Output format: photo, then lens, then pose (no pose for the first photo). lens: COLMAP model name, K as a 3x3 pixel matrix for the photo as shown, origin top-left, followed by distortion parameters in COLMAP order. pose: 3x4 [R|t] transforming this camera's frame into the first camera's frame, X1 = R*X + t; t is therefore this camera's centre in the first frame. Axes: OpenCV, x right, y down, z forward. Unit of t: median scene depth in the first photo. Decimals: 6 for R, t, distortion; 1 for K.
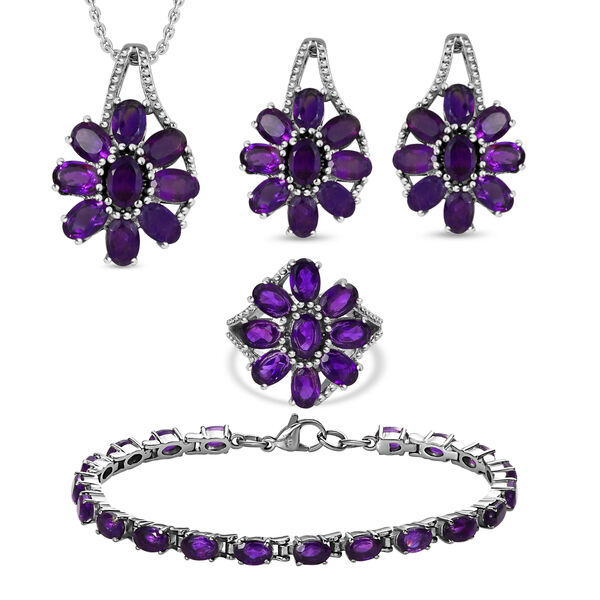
lens RADIAL K [[2225.8, 0, 299.9], [0, 2225.8, 300.2], [0, 0, 1]] dist [-0.035139, 0.000000]
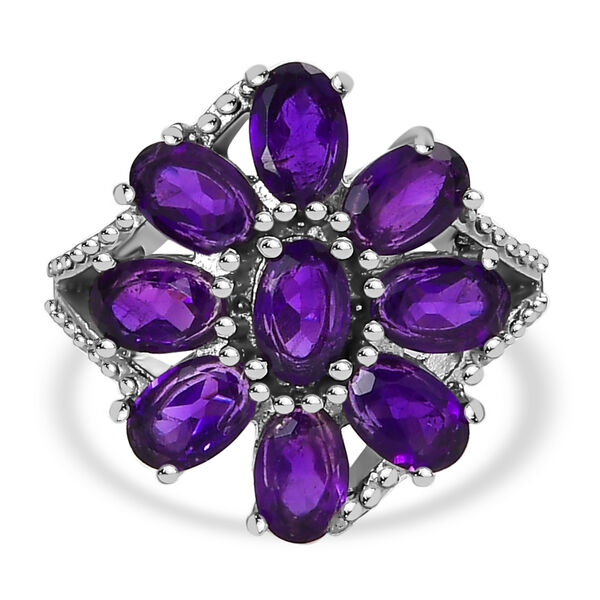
lens RADIAL K [[2815.0, 0, 300.0], [0, 2815.0, 300.0], [0, 0, 1]] dist [0.019667, 0.000000]
pose [[0.999998, -0.000135, -0.001756, 0.002872], [0.000161, 0.999882, 0.015368, 0.007616], [0.001753, -0.015368, 0.999880, 0.544827]]
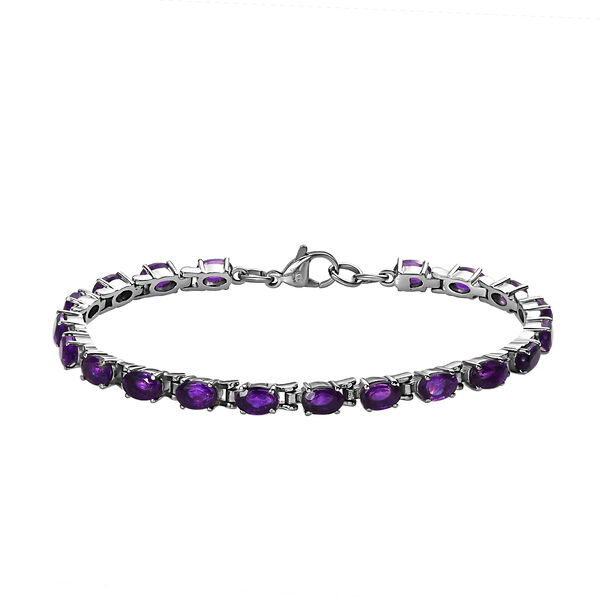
lens RADIAL K [[2815.0, 0, 299.9], [0, 2815.0, 300.0], [0, 0, 1]] dist [0.019667, 0.000000]
pose [[0.999993, 0.000049, -0.003671, 0.000421], [0.000208, 0.997544, 0.070037, -0.006099], [0.003665, -0.070037, 0.997538, -0.127405]]
